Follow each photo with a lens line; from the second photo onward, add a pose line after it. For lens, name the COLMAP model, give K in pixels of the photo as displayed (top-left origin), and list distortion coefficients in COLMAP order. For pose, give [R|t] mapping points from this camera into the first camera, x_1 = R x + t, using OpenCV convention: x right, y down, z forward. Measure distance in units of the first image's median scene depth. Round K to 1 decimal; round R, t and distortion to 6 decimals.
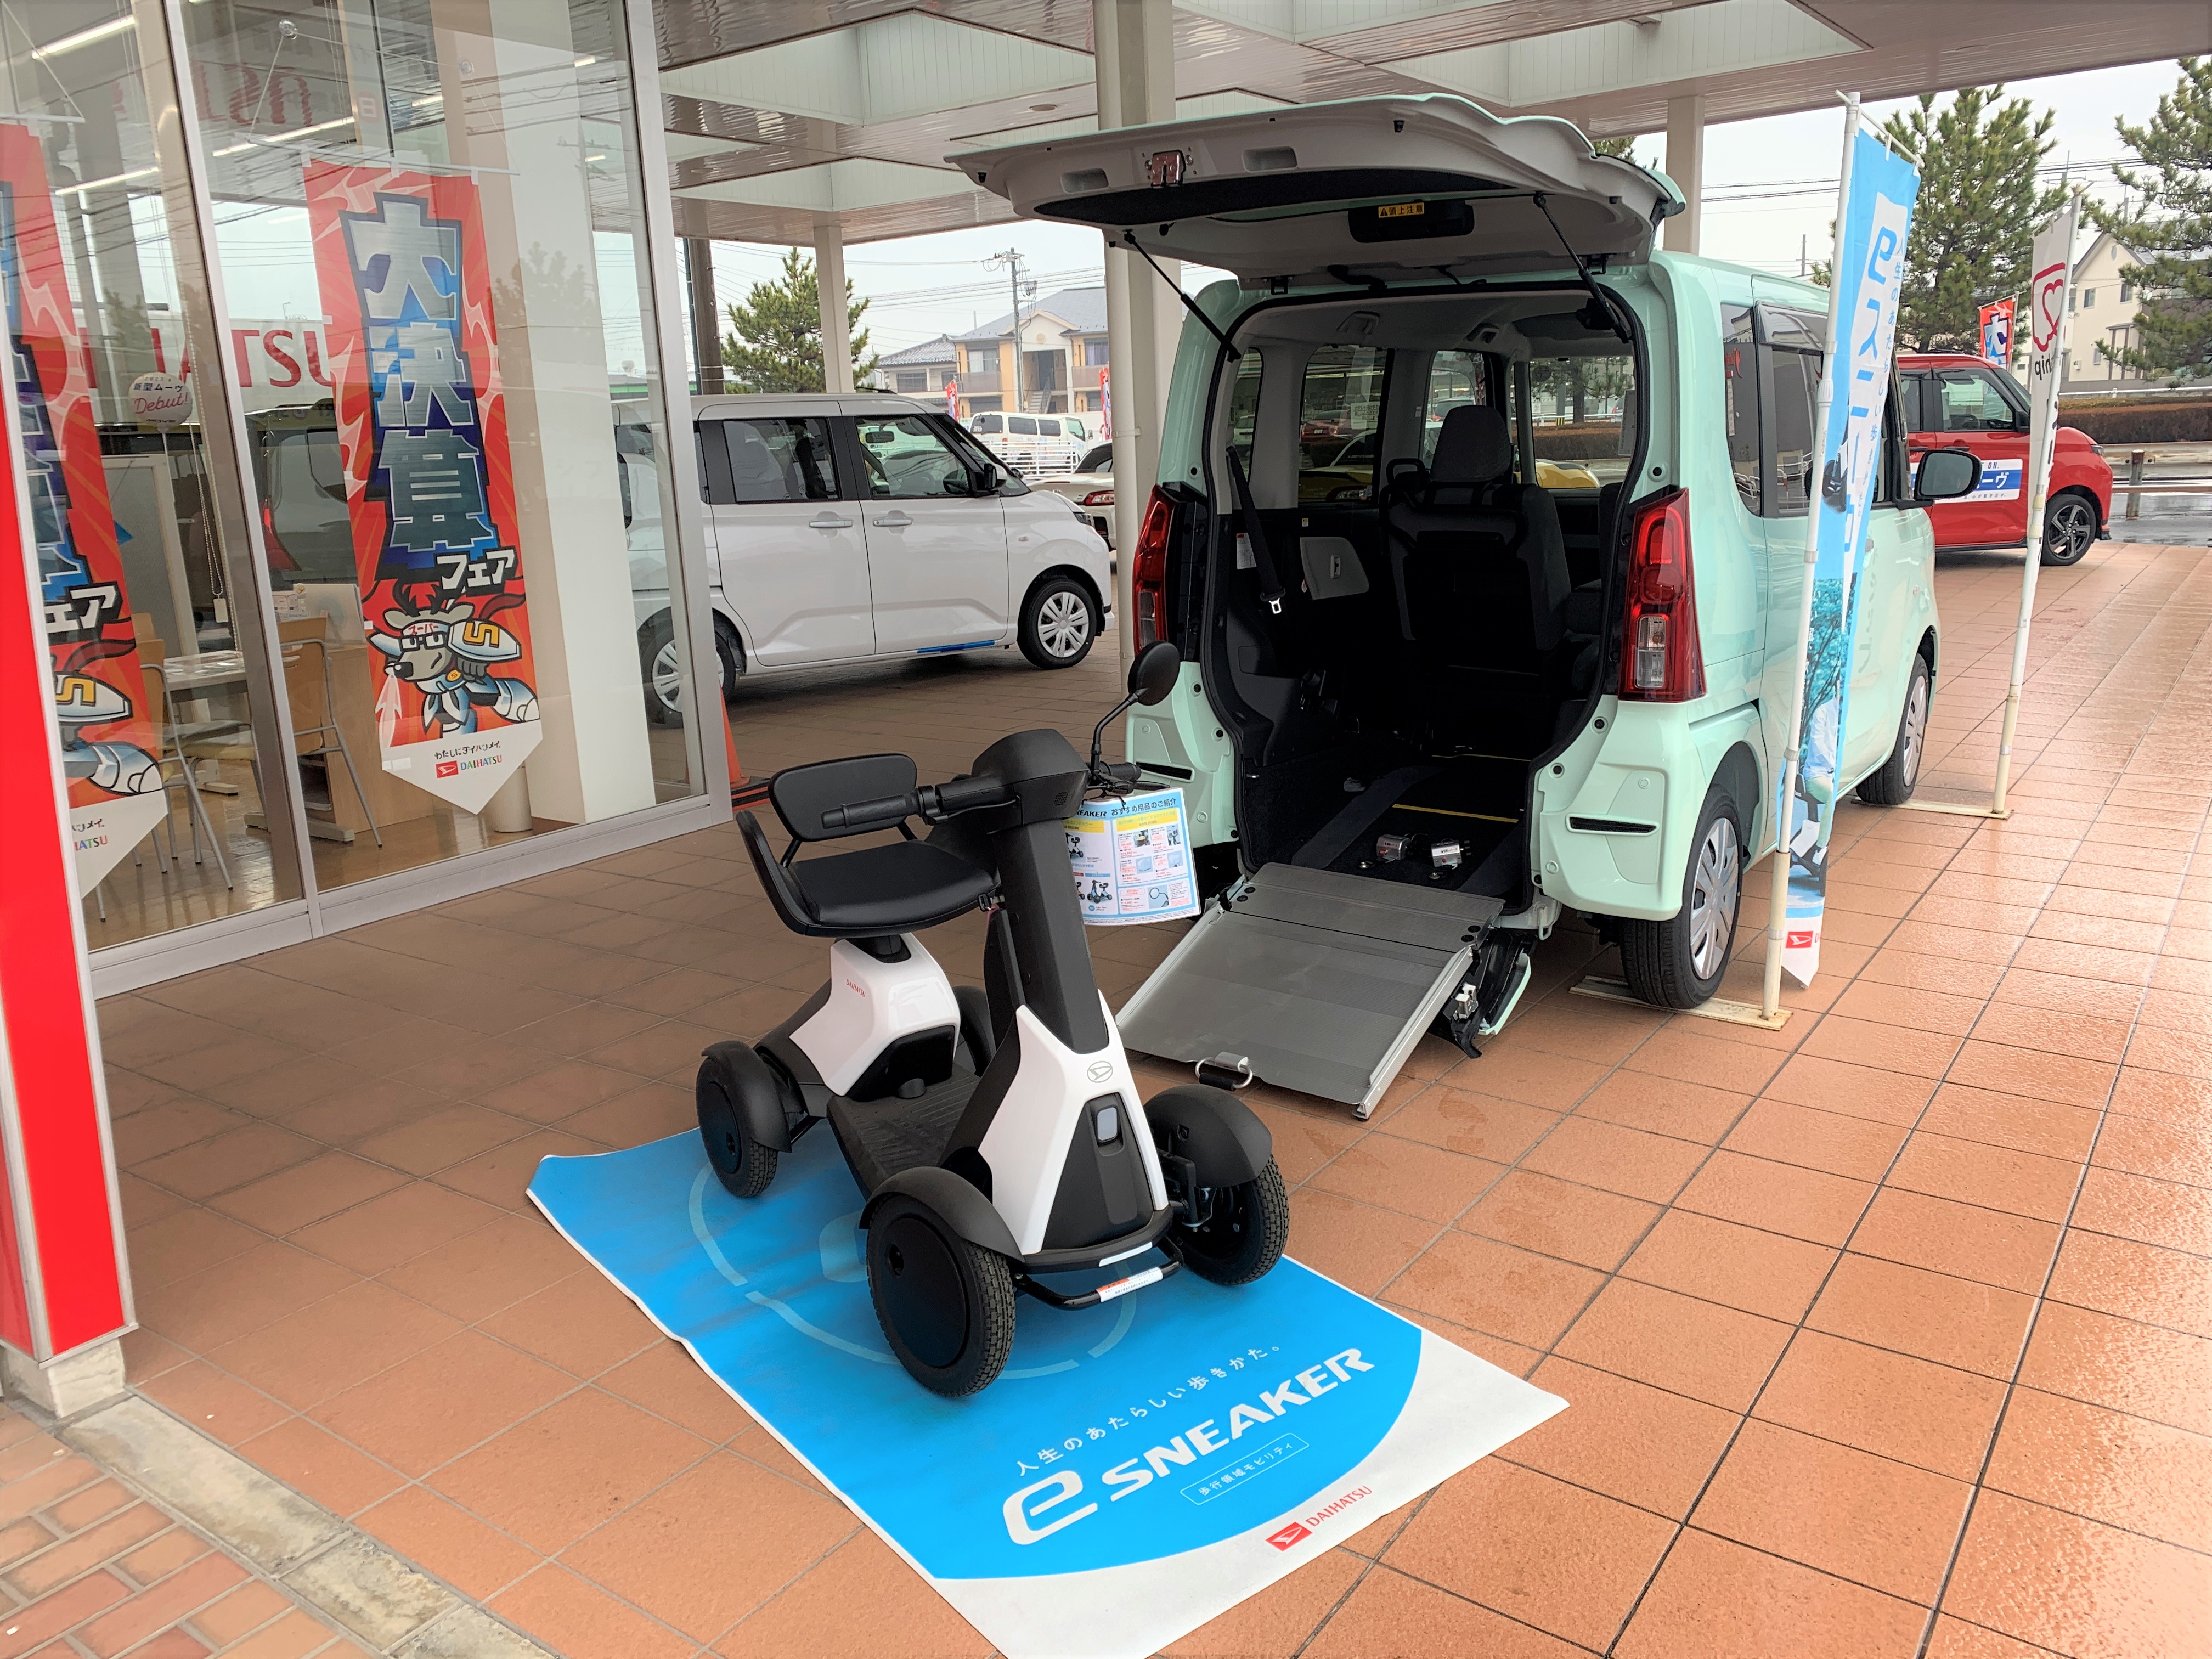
lens RADIAL K [[1657.2, 0, 1104.8], [0, 1657.2, 832.6], [0, 0, 1]] dist [-0.001892, -0.001240]
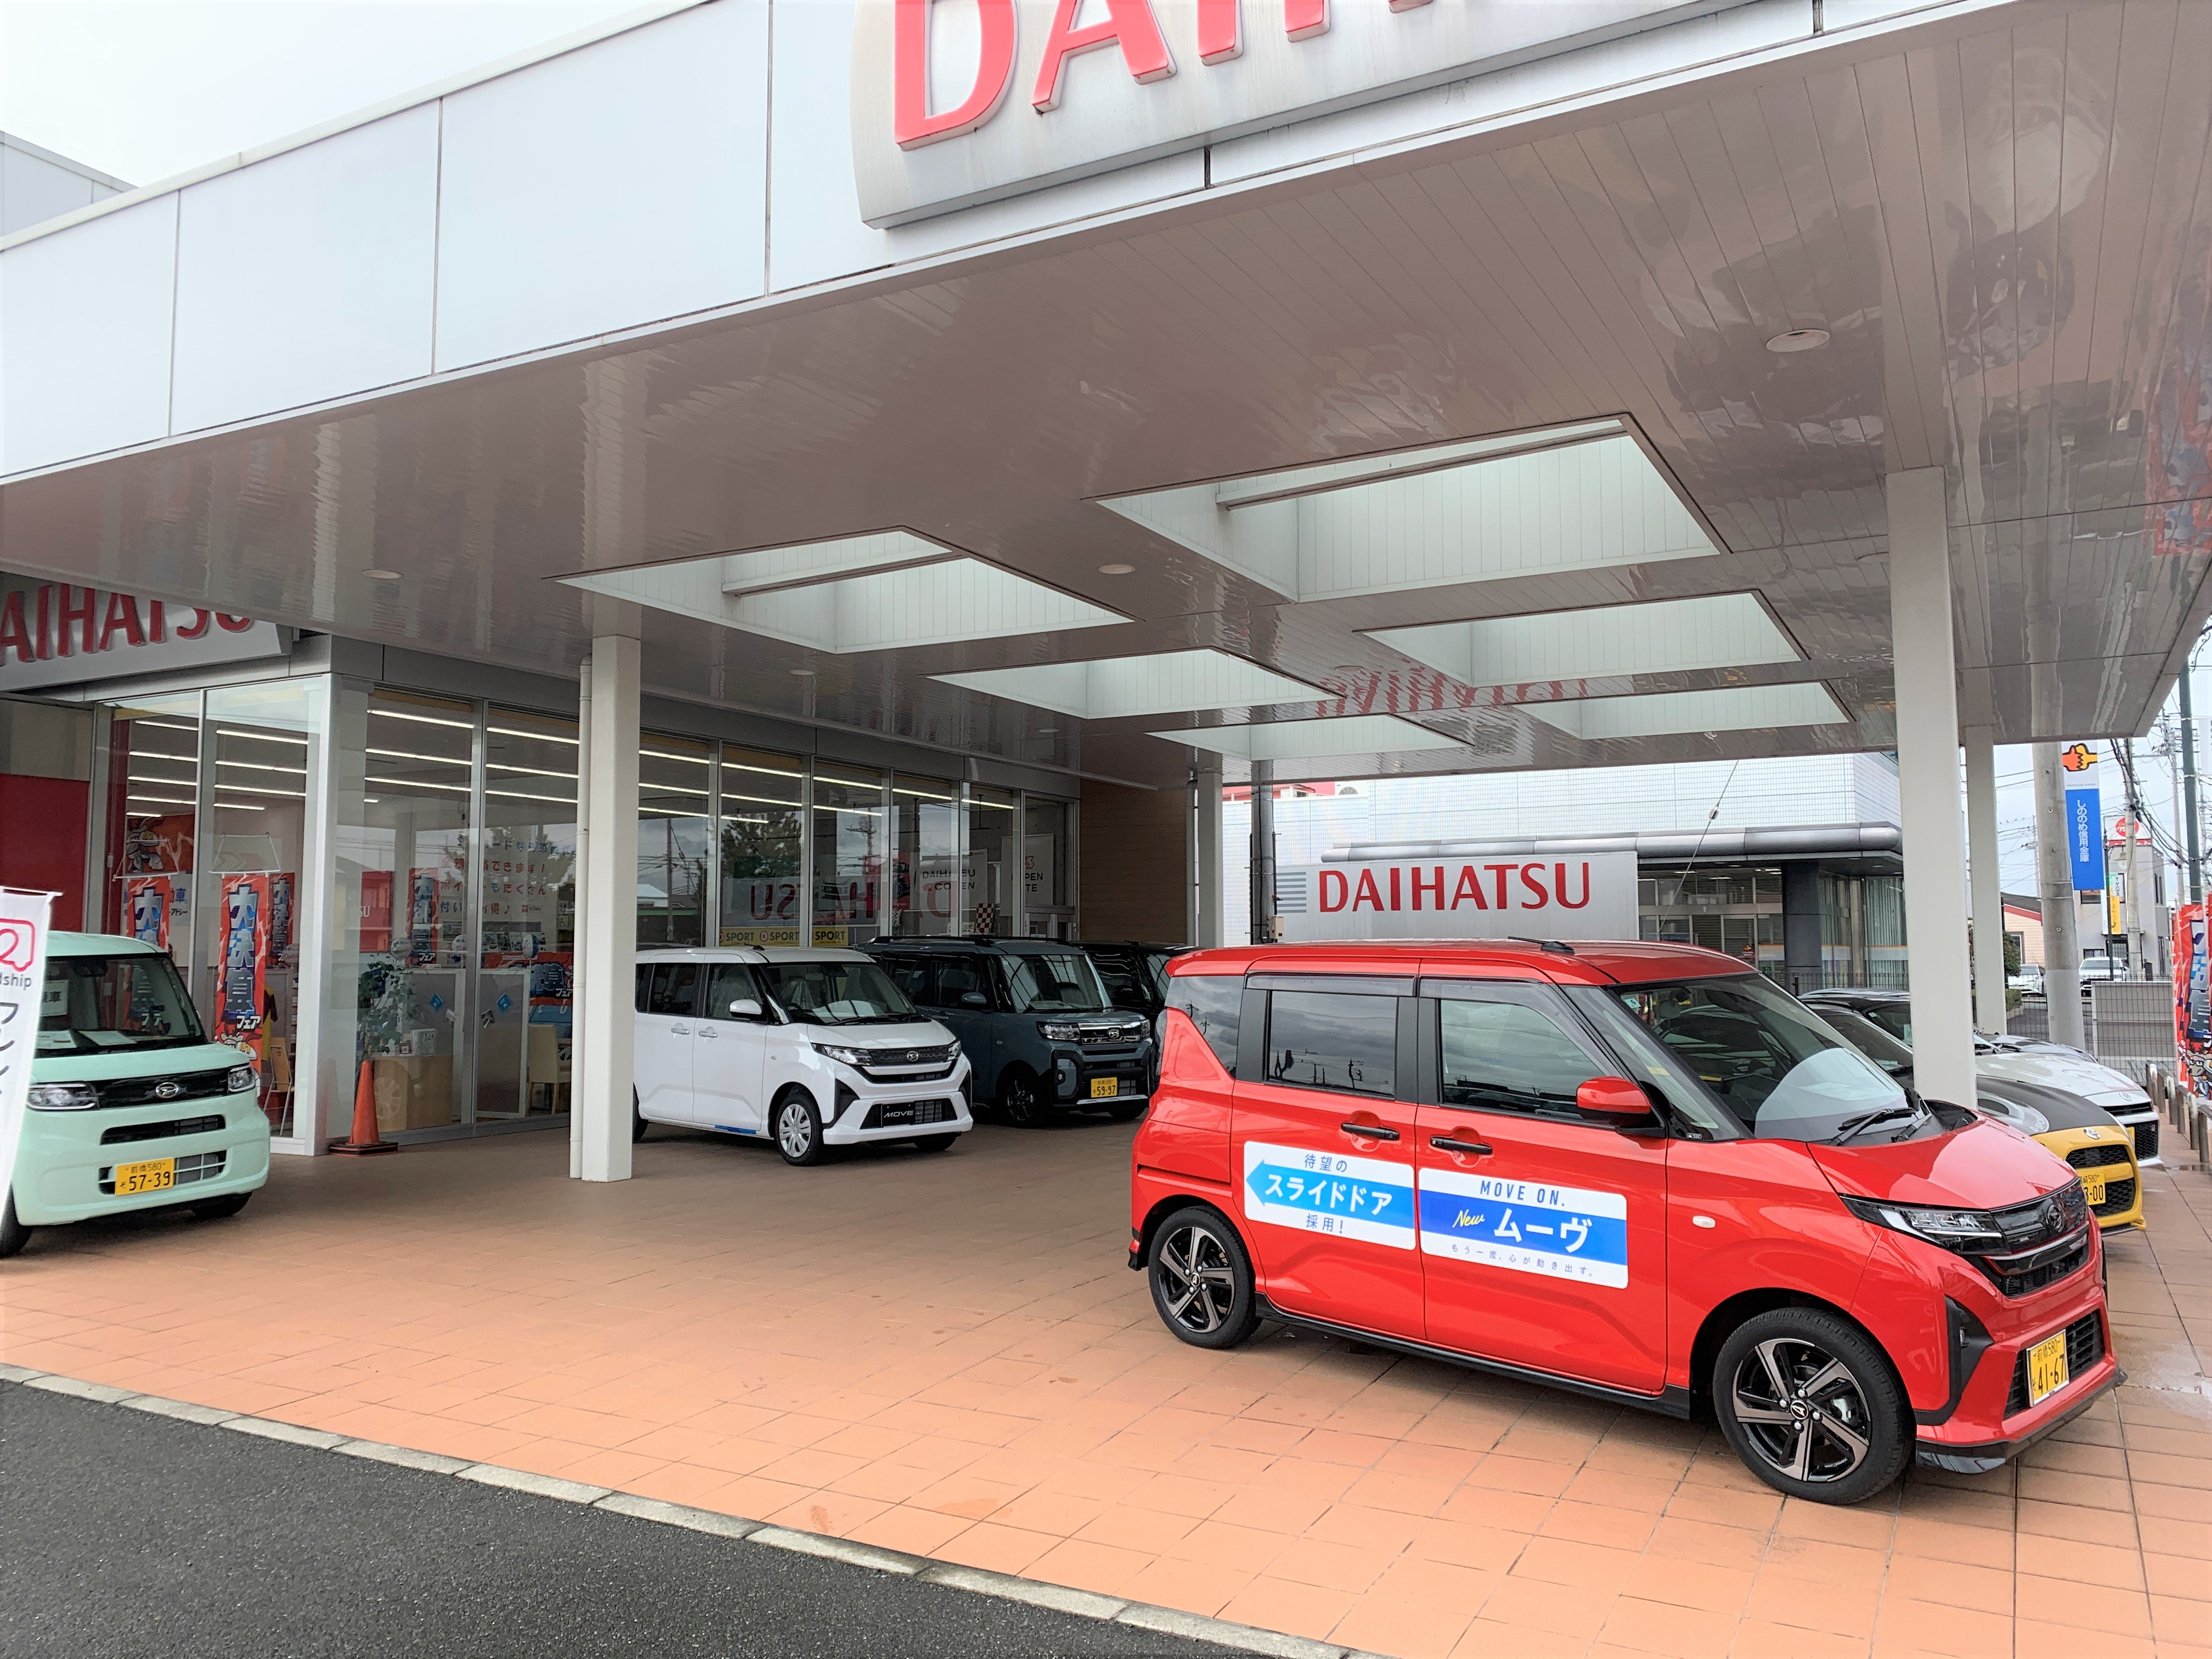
lens RADIAL K [[1657.2, 0, 1106.3], [0, 1657.2, 828.3], [0, 0, 1]] dist [-0.001892, -0.001240]
pose [[0.124239, -0.040561, -0.991423, 1.244964], [-0.237559, 0.968890, -0.069409, -0.314104], [0.963395, 0.244145, 0.110738, 1.031655]]
